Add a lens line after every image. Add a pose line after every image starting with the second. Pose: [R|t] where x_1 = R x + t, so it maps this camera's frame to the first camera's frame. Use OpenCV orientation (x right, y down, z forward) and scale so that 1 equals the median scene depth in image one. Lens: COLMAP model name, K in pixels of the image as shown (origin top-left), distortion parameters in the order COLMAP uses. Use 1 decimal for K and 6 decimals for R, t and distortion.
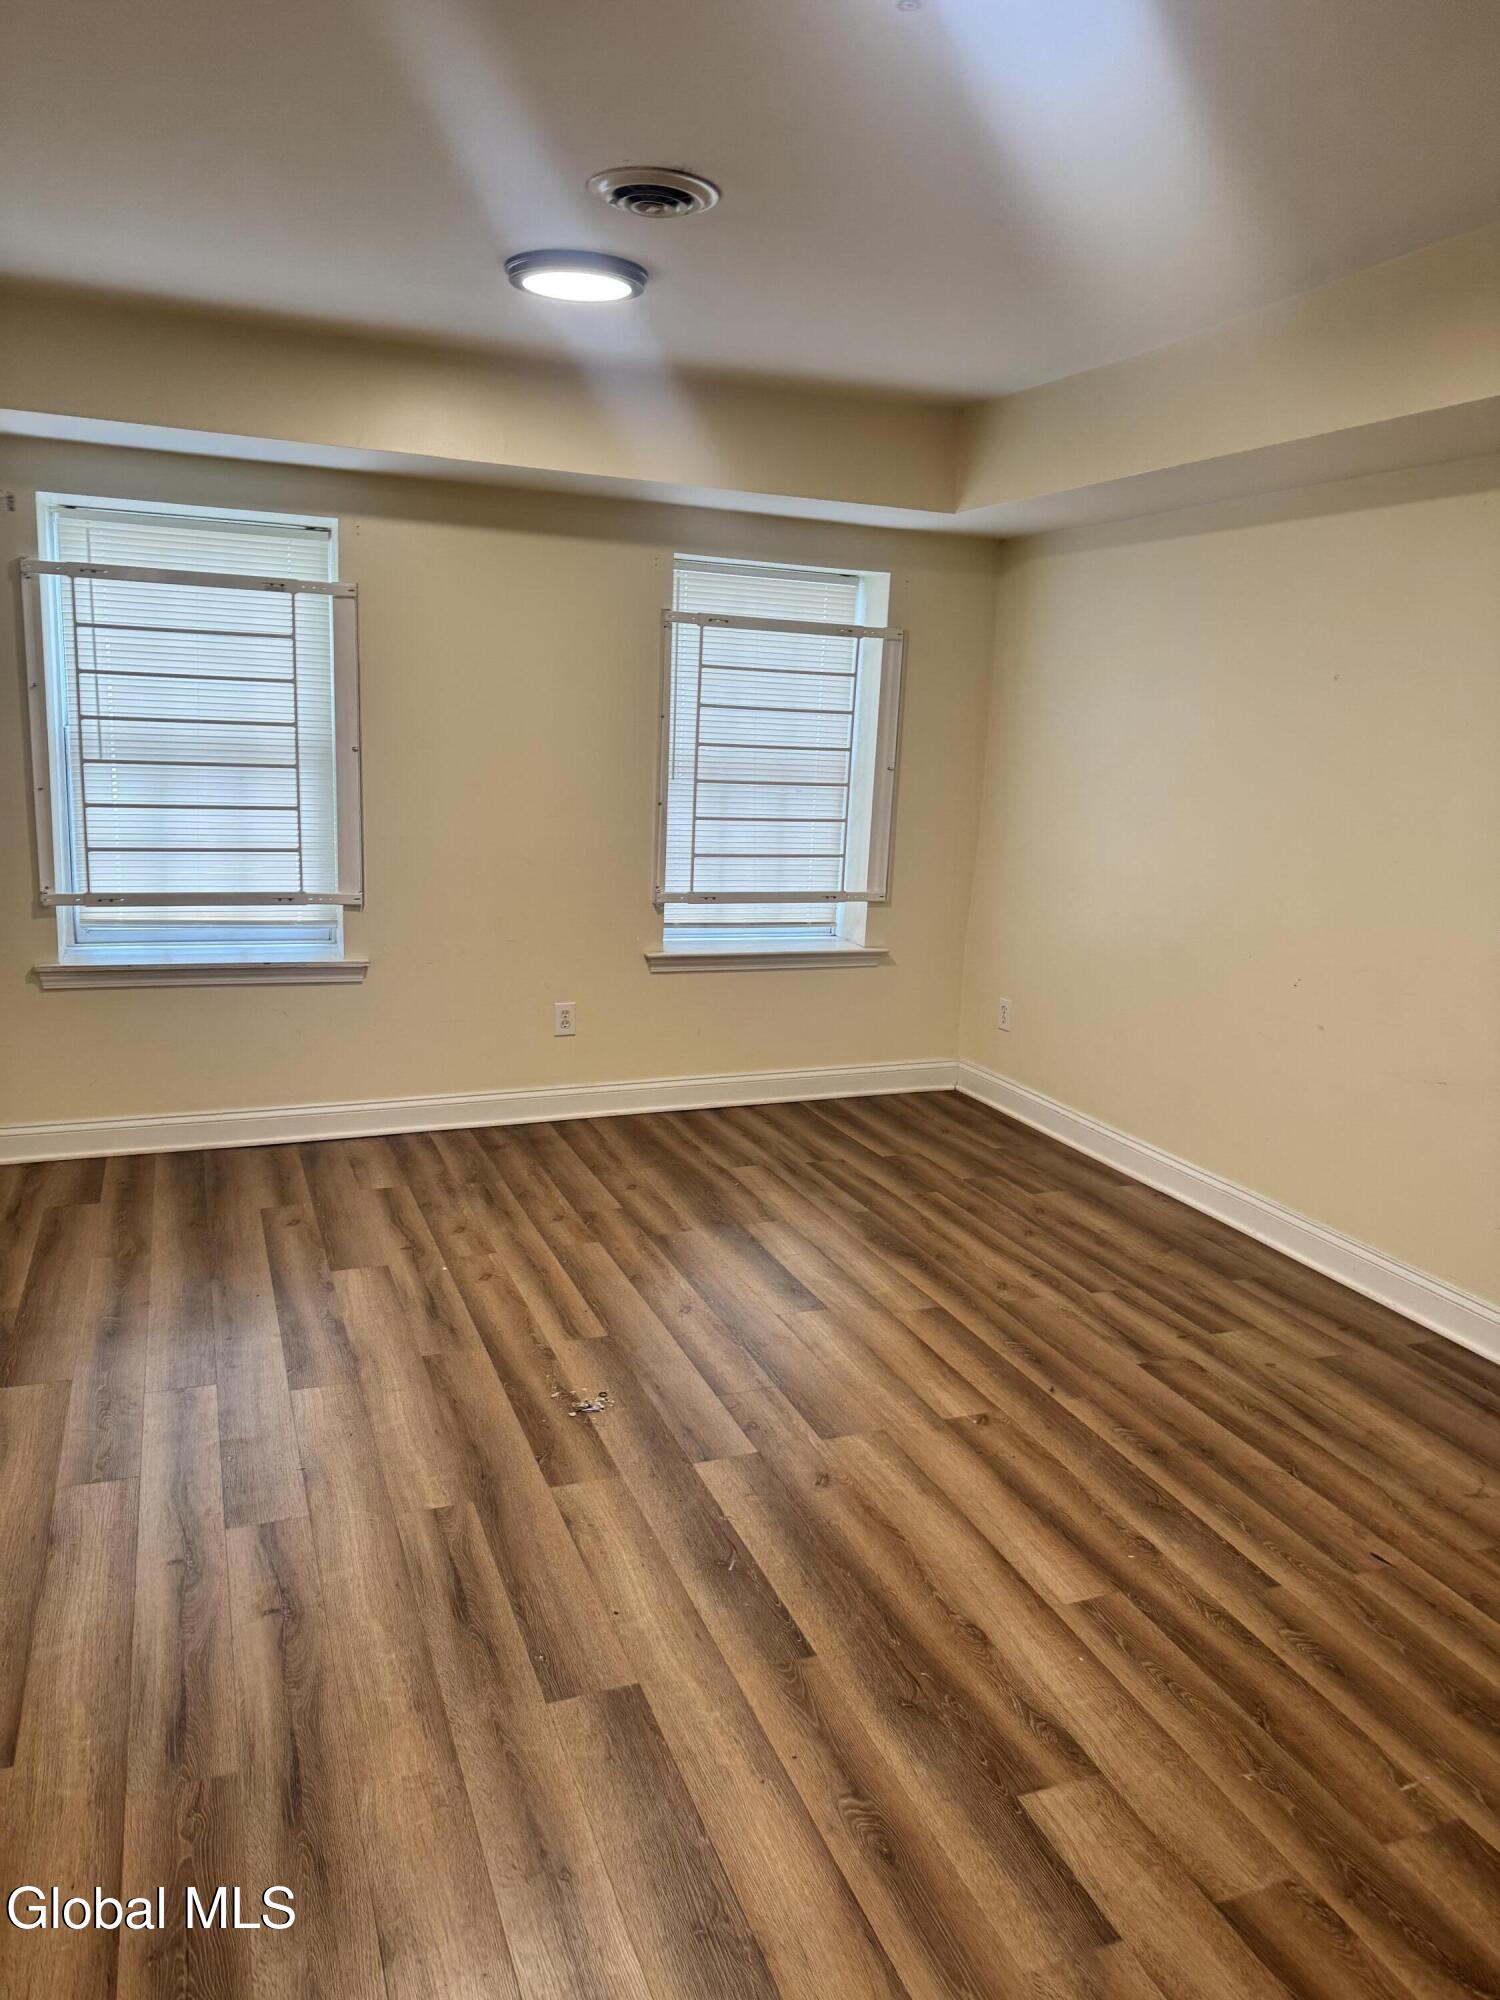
lens RADIAL K [[1400.5, 0, 758.5], [0, 1400.5, 996.6], [0, 0, 1]] dist [0.094884, -0.203642]
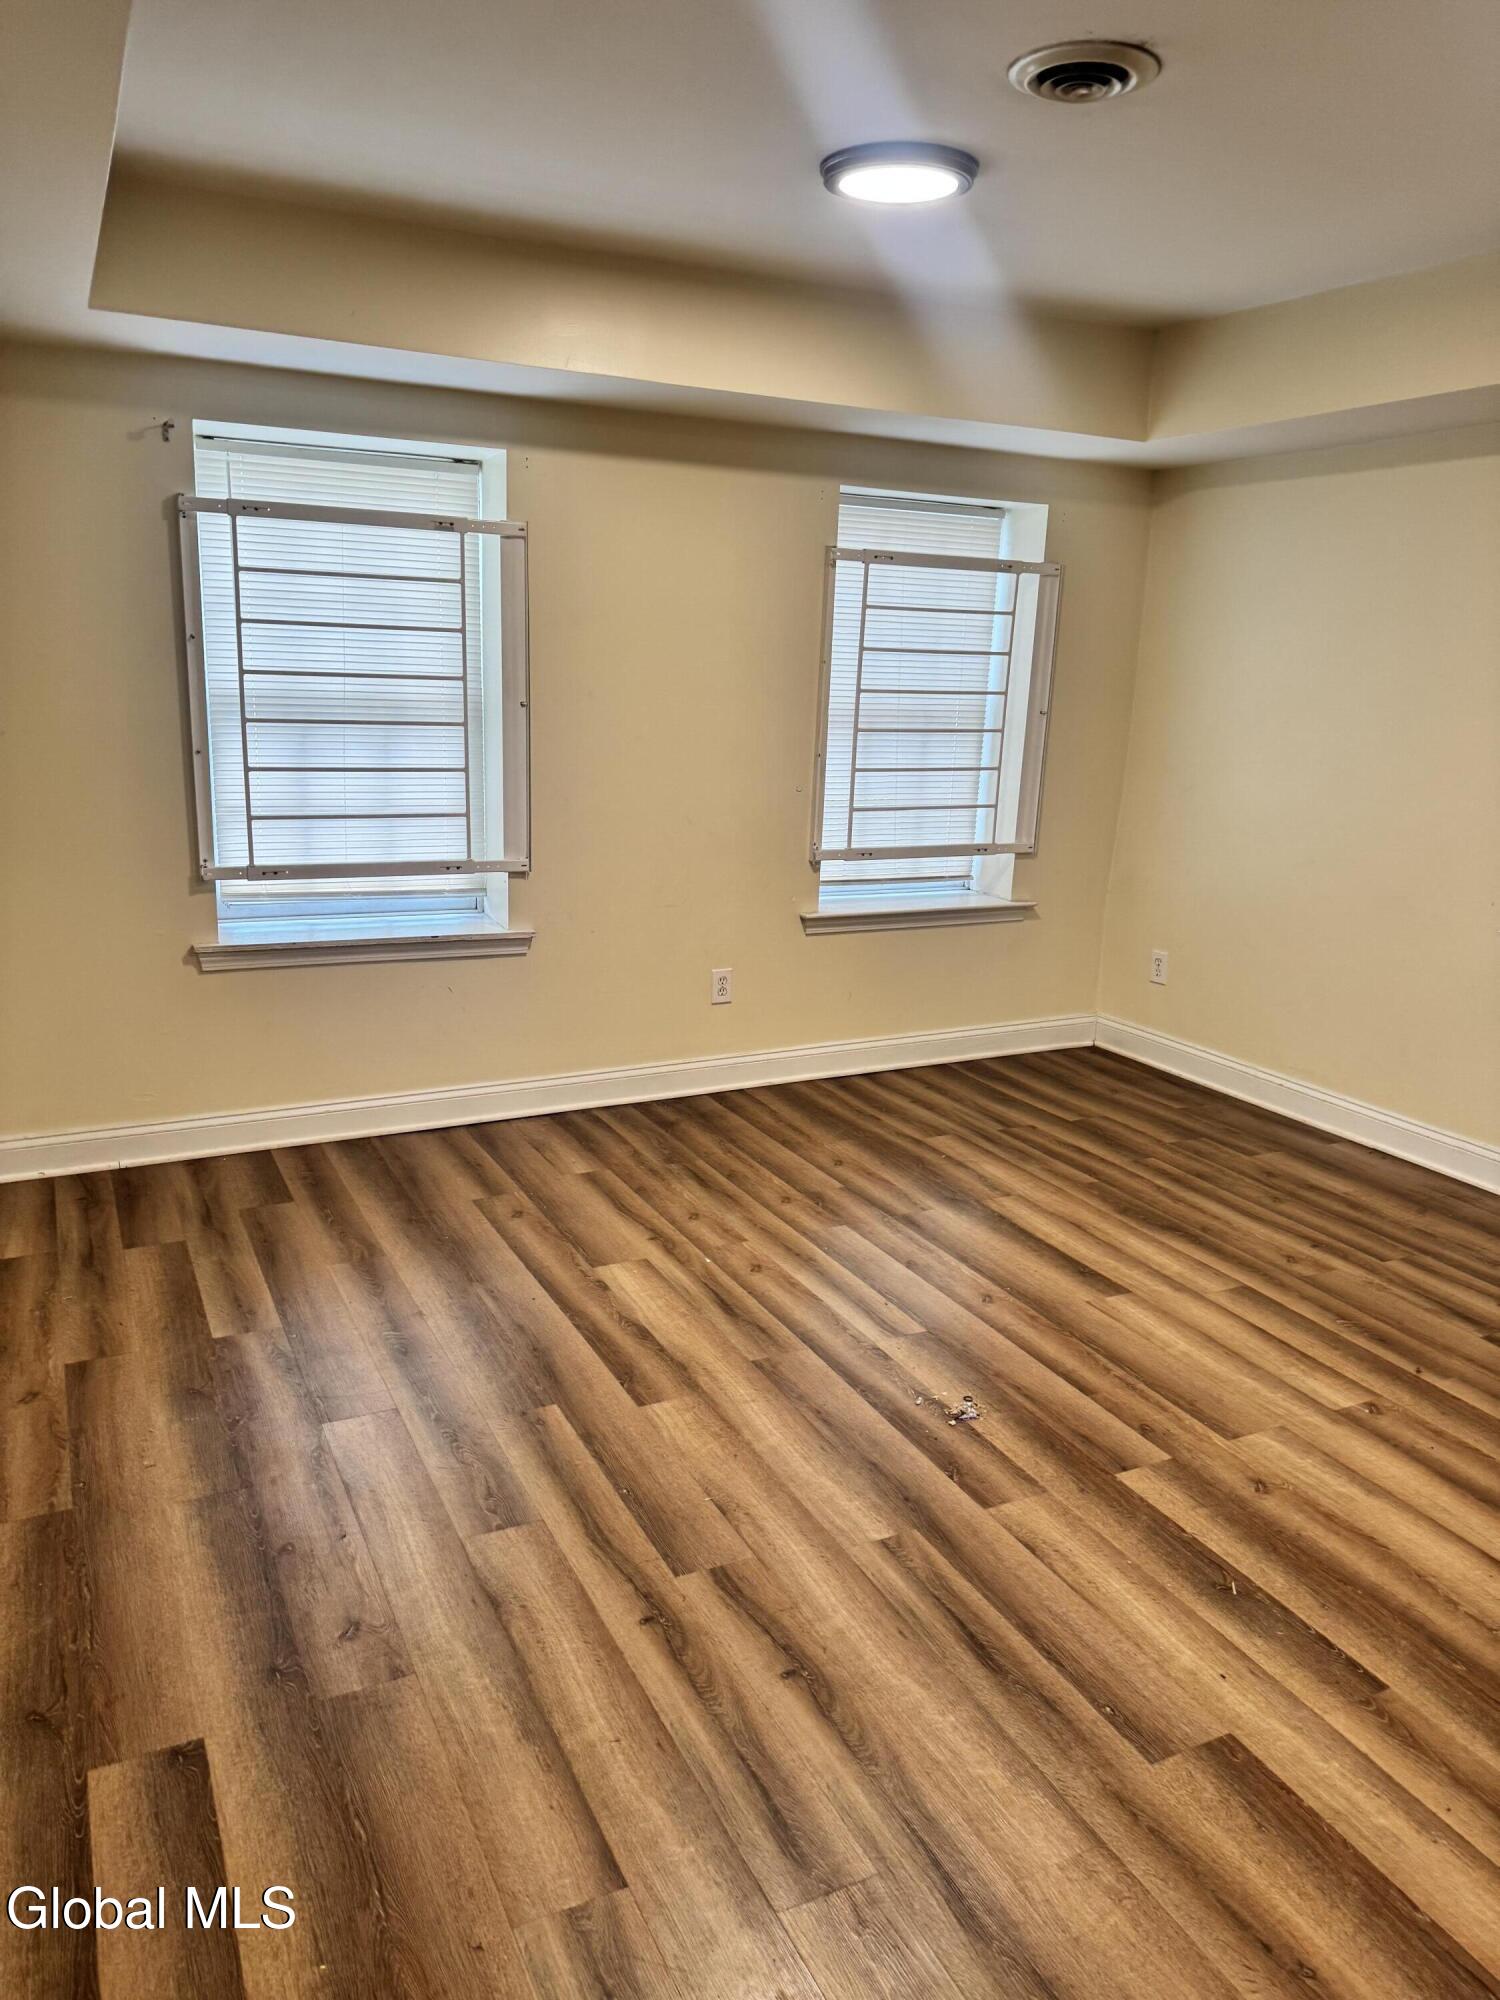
lens RADIAL K [[1395.0, 0, 713.2], [0, 1395.0, 1003.3], [0, 0, 1]] dist [0.084415, -0.142784]
pose [[0.998218, -0.028194, 0.052589, -0.214731], [0.025834, 0.998651, 0.045034, -0.016527], [-0.053788, -0.043596, 0.997600, 0.063010]]
